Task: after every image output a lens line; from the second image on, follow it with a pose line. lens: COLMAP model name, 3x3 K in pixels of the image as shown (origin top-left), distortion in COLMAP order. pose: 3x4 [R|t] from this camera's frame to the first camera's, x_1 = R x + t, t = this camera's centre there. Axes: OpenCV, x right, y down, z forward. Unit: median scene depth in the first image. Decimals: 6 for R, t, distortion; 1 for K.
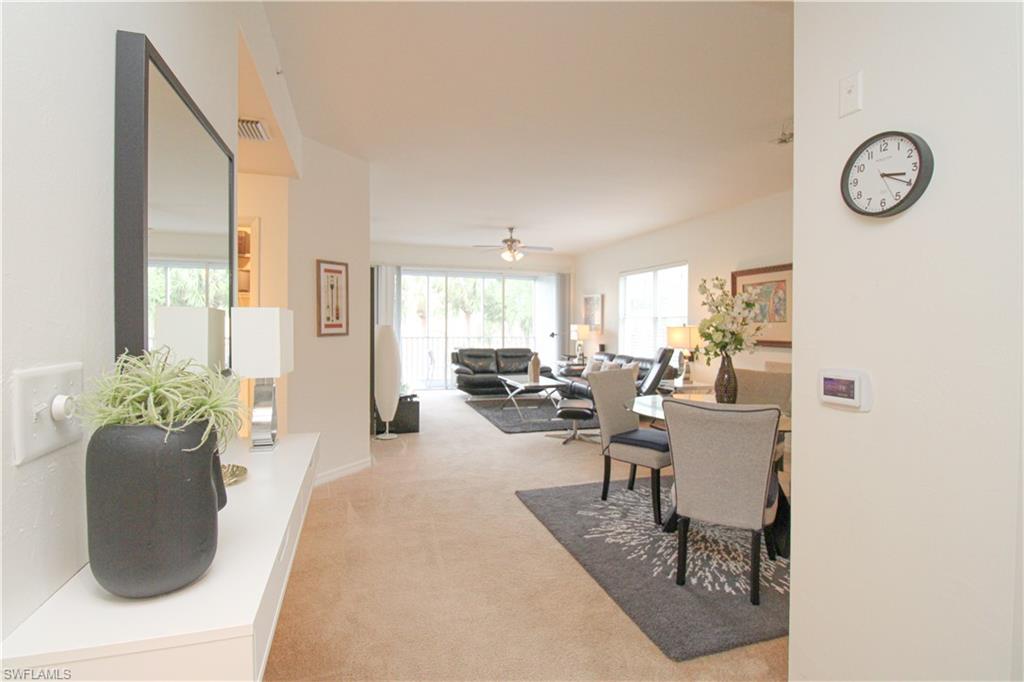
lens RADIAL K [[490.7, 0, 513.3], [0, 490.7, 329.2], [0, 0, 1]] dist [-0.010238, -0.001055]
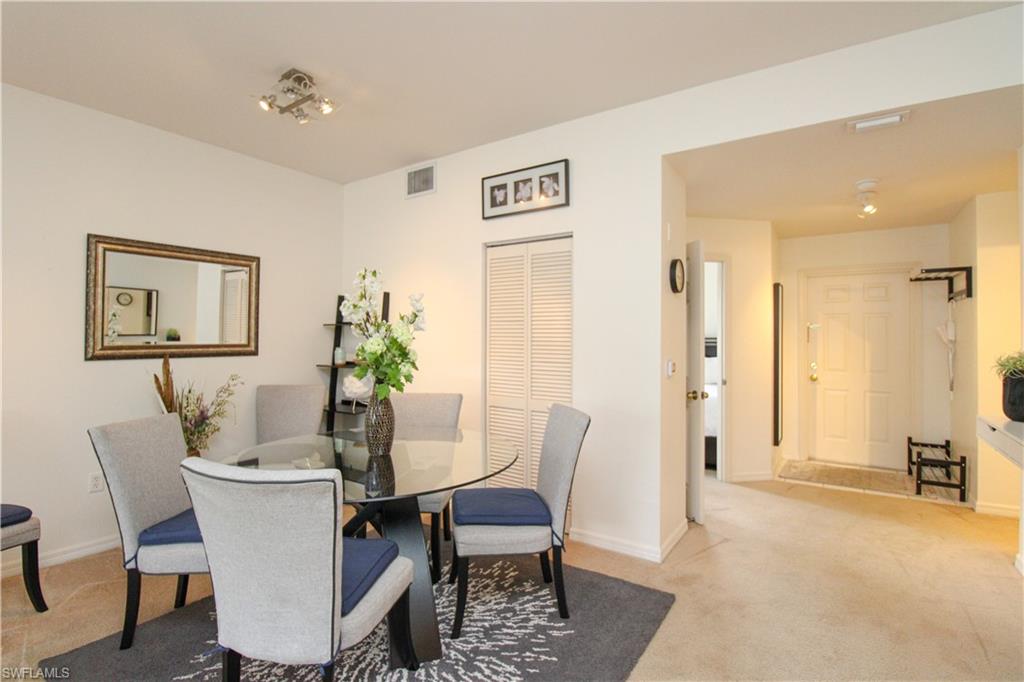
lens RADIAL K [[490.7, 0, 513.3], [0, 490.7, 329.2], [0, 0, 1]] dist [-0.010238, -0.001055]
pose [[-0.627160, 0.007910, 0.778851, -0.206733], [0.008445, 0.999959, -0.003355, -0.017621], [-0.778845, 0.004473, -0.627201, 1.038257]]
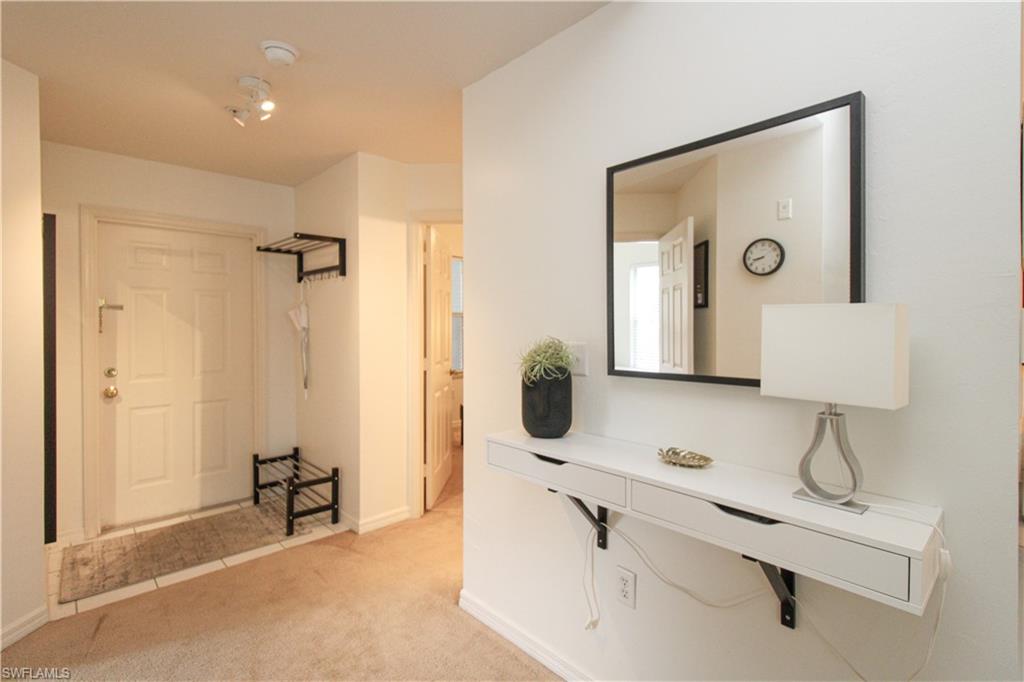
lens RADIAL K [[479.4, 0, 526.2], [0, 479.4, 327.9], [0, 0, 1]] dist [-0.001056, -0.001213]
pose [[-0.891715, 0.003350, -0.452584, 0.062538], [-0.005459, 0.999820, 0.018157, -0.006040], [0.452564, 0.018662, -0.891537, 0.572894]]
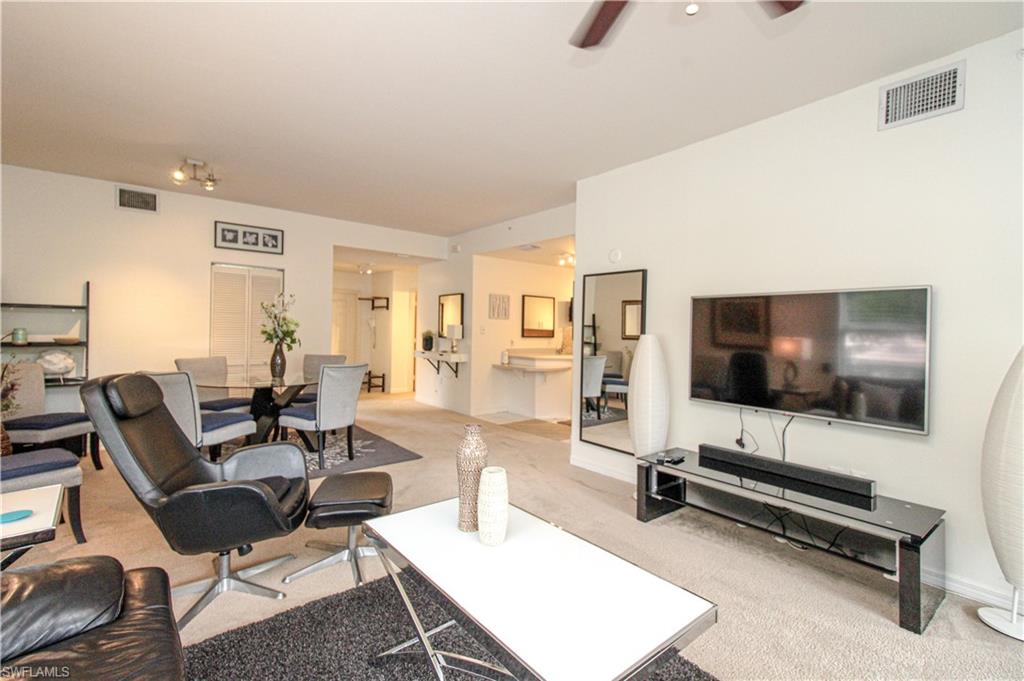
lens RADIAL K [[465.5, 0, 542.5], [0, 465.5, 331.3], [0, 0, 1]] dist [0.001058, 0.006833]
pose [[-0.912722, -0.018728, -0.408151, 0.213840], [-0.027907, 0.999474, 0.016547, -0.029228], [0.407626, 0.026493, -0.912764, 2.149507]]
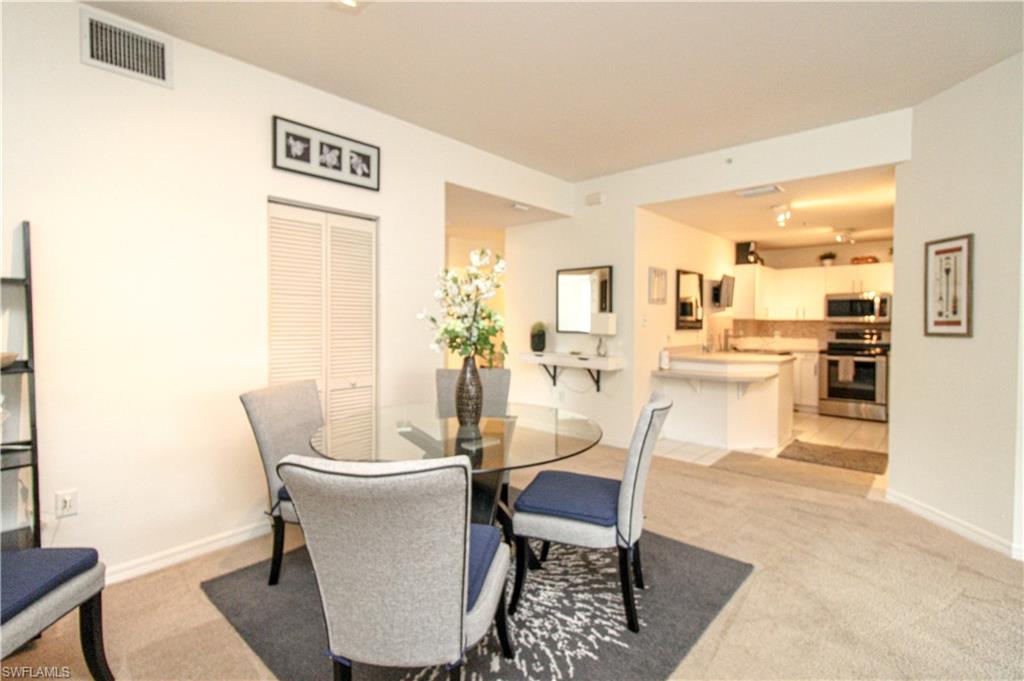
lens RADIAL K [[479.4, 0, 526.2], [0, 479.4, 327.4], [0, 0, 1]] dist [-0.001056, -0.001213]
pose [[-0.846641, 0.003033, -0.532156, 0.598001], [-0.015348, 0.999429, 0.030114, -0.012913], [0.531943, 0.033663, -0.846110, 1.325371]]
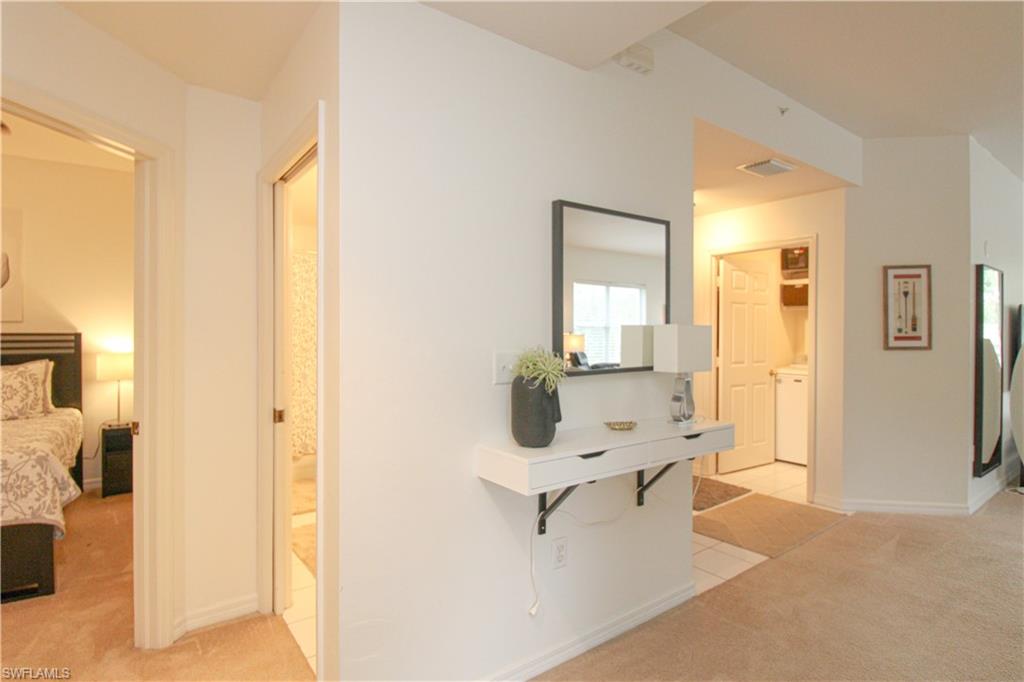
lens RADIAL K [[528.6, 0, 504.0], [0, 528.6, 332.0], [0, 0, 1]] dist [-0.025467, -0.000694]
pose [[0.319350, -0.001771, -0.947635, 0.298139], [-0.016999, 0.999827, -0.007598, 0.001349], [0.947484, 0.018535, 0.319264, 0.013785]]
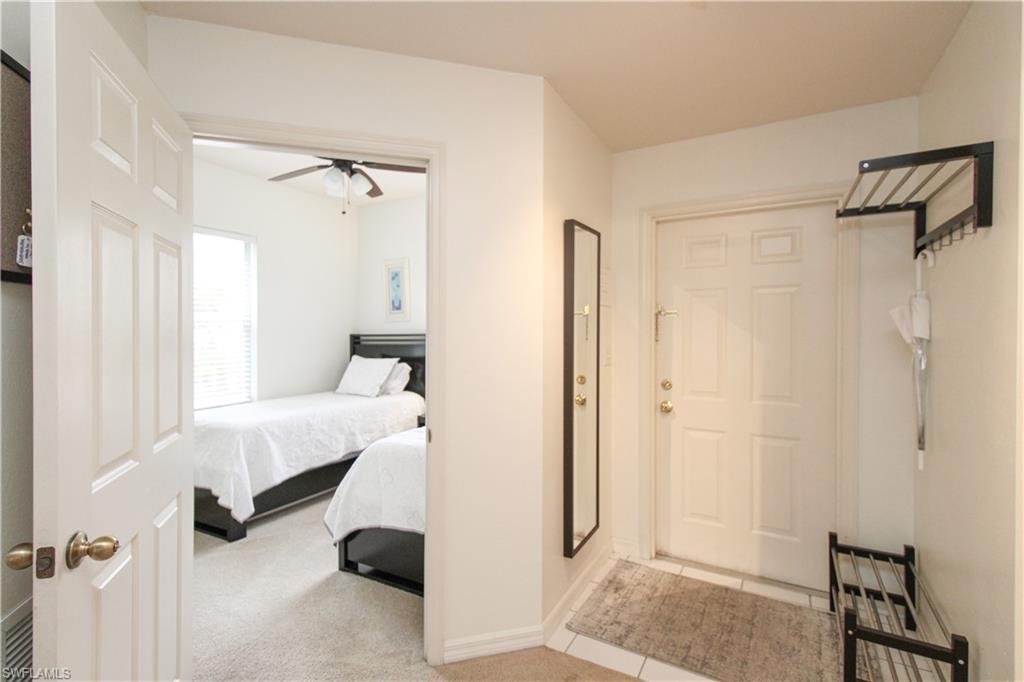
lens RADIAL K [[486.7, 0, 506.6], [0, 486.7, 336.1], [0, 0, 1]] dist [0.016418, -0.000602]
pose [[-0.683913, -0.008112, 0.729519, -0.050942], [0.008881, 0.999772, 0.019443, -0.004373], [-0.729510, 0.019776, -0.683684, 0.245143]]
